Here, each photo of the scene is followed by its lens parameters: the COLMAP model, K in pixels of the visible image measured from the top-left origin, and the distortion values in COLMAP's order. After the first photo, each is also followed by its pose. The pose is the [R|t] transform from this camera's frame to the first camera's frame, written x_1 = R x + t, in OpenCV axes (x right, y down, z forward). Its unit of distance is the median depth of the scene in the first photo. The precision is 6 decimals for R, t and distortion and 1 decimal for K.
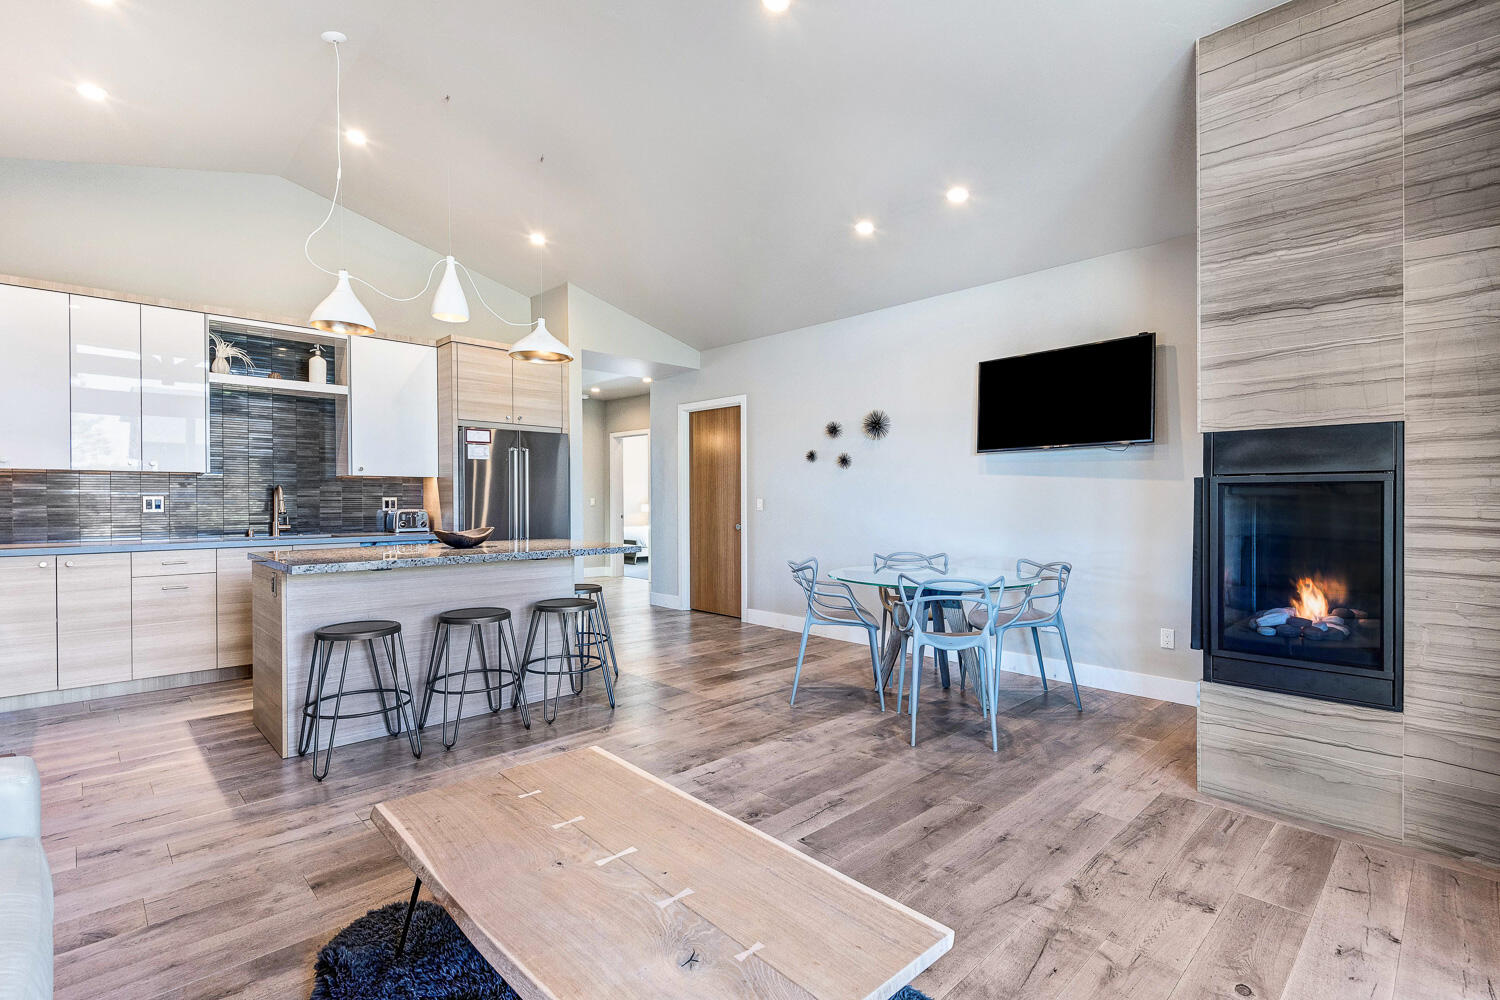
lens RADIAL K [[688.2, 0, 741.8], [0, 688.2, 499.3], [0, 0, 1]] dist [0.031063, -0.020558]
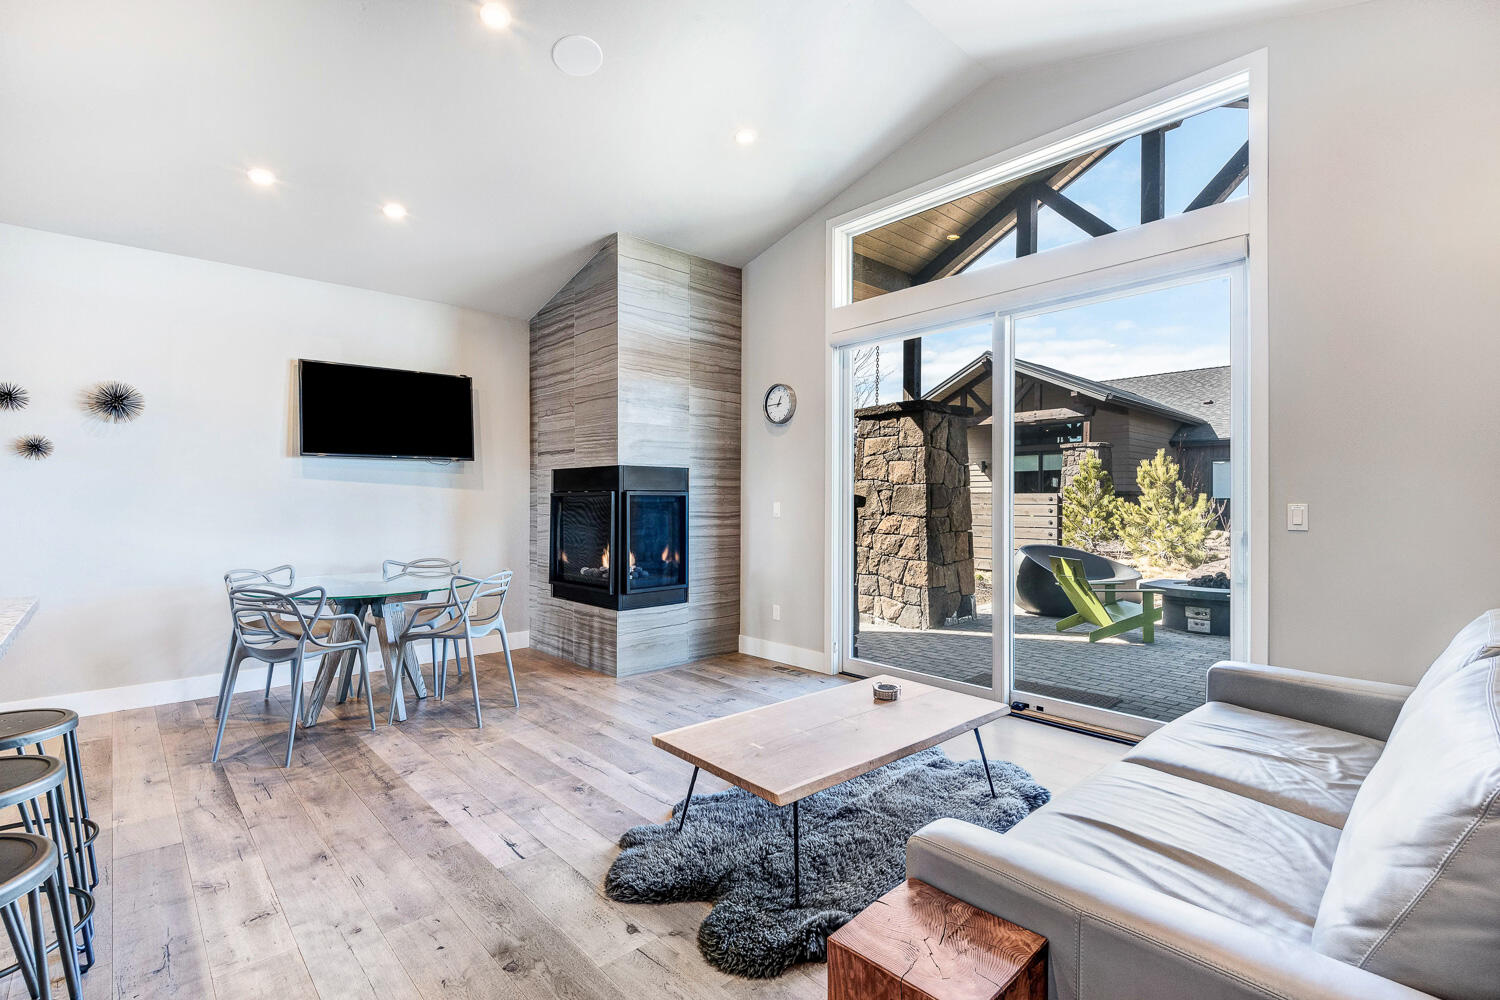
lens RADIAL K [[688.2, 0, 741.8], [0, 688.2, 499.3], [0, 0, 1]] dist [0.031063, -0.020558]
pose [[0.023136, 0.002136, 0.999730, -0.774790], [0.000778, 0.999997, -0.002154, -0.006647], [-0.999732, 0.000827, 0.023135, 0.503112]]
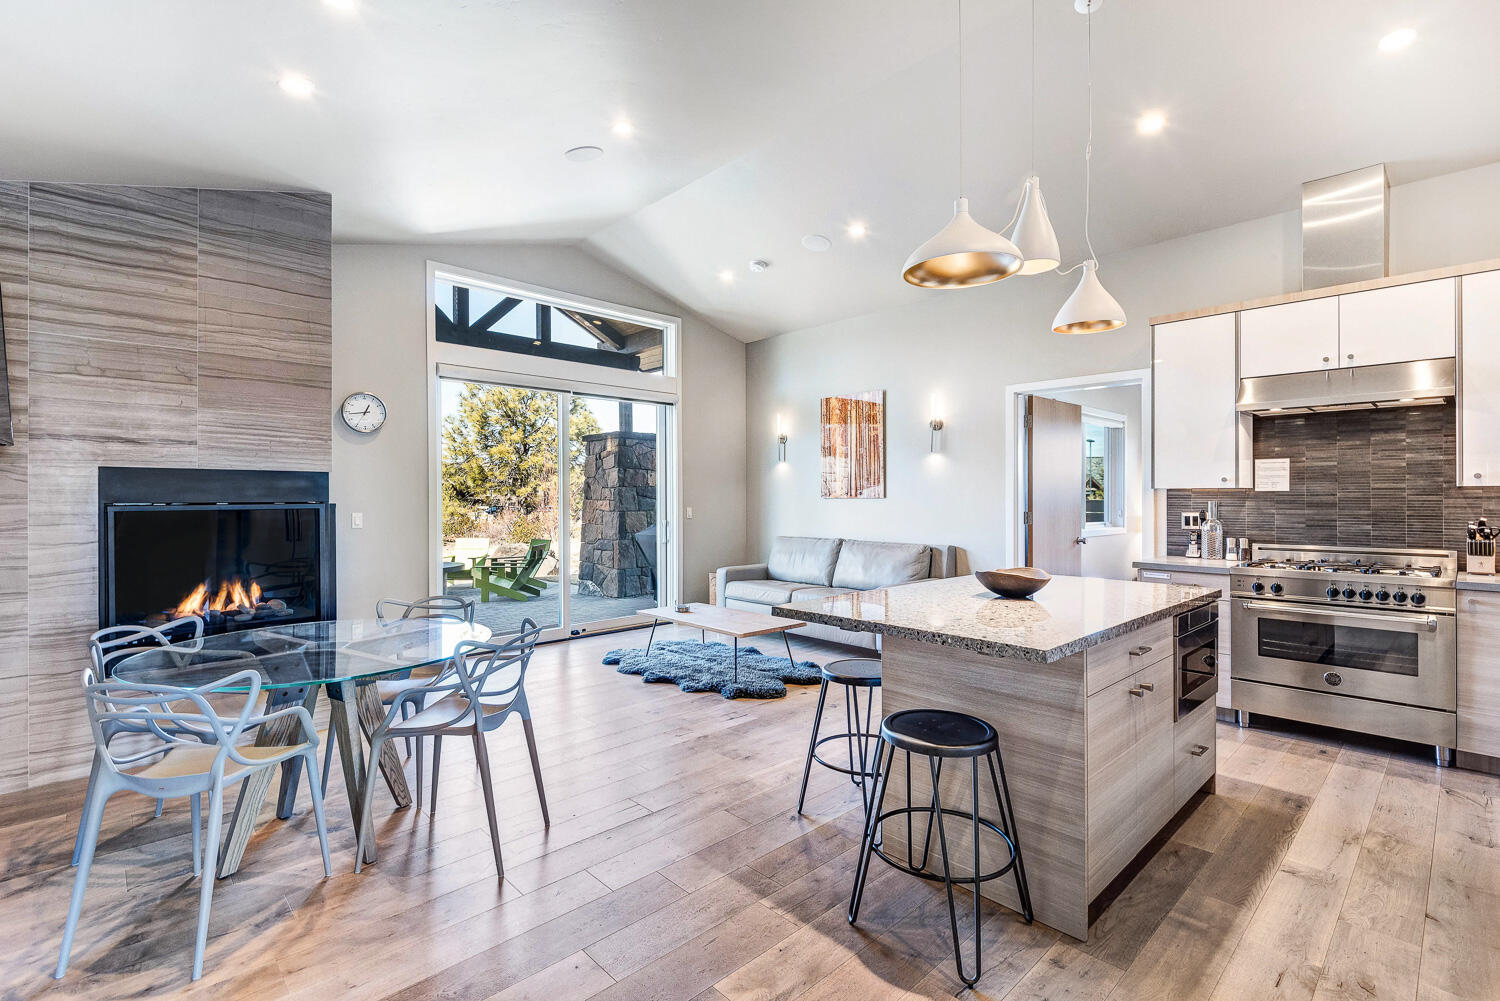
lens RADIAL K [[688.2, 0, 741.8], [0, 688.2, 499.8], [0, 0, 1]] dist [0.031063, -0.020558]
pose [[-0.999969, 0.002911, 0.007279, -0.138091], [0.002950, 0.999981, 0.005410, -0.033783], [-0.007263, 0.005431, -0.999959, 1.846677]]
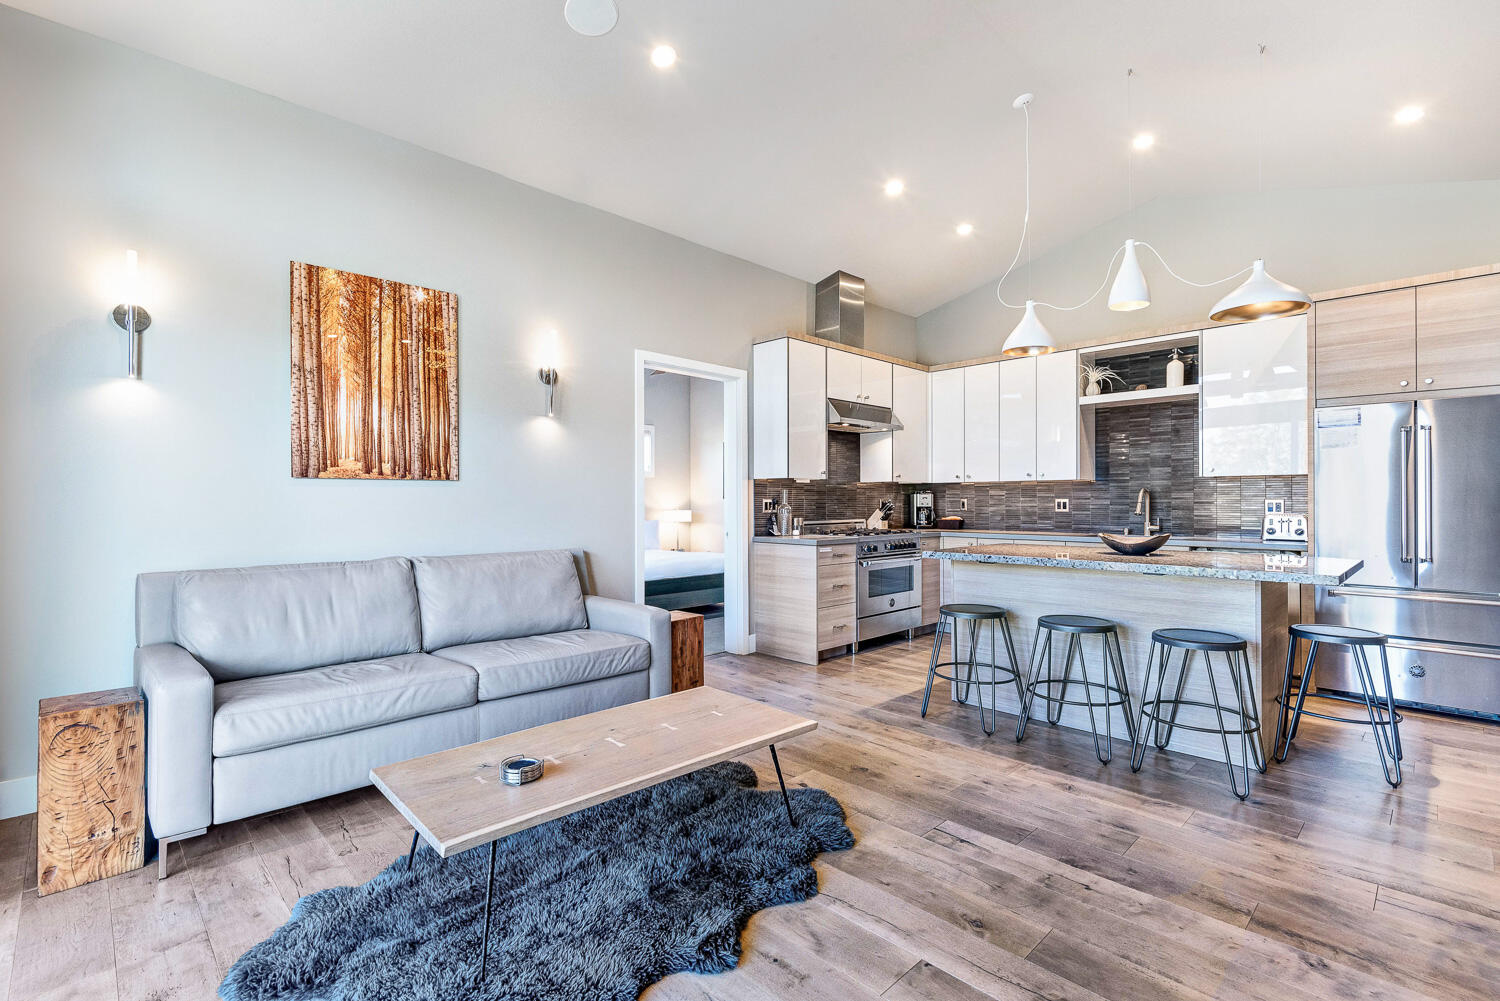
lens RADIAL K [[675.6, 0, 750.0], [0, 675.6, 500.5], [0, 0, 1]] dist [0.001770, -0.000751]
pose [[0.023370, -0.000303, -0.999727, 0.522752], [-0.004053, 0.999992, -0.000398, 0.001704], [0.999719, 0.004061, 0.023369, 0.521374]]
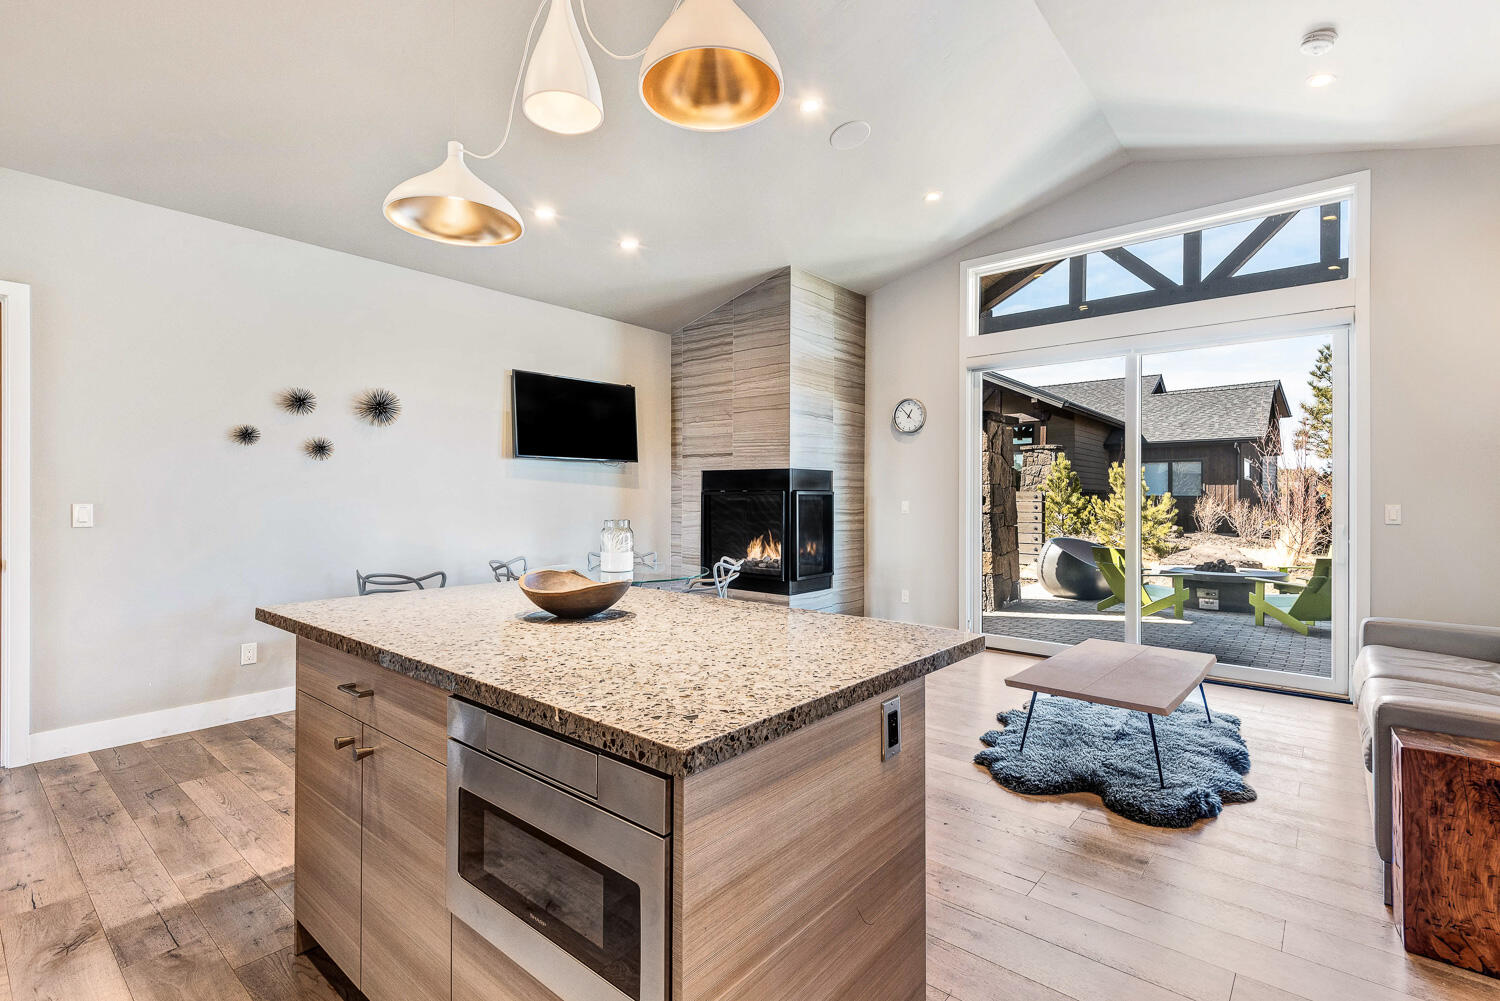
lens RADIAL K [[688.2, 0, 741.8], [0, 688.2, 499.8], [0, 0, 1]] dist [0.031063, -0.020558]
pose [[-0.096618, -0.005796, 0.995305, -0.952536], [-0.002824, 0.999981, 0.005549, -0.013894], [-0.995318, -0.002275, -0.096632, 1.007875]]
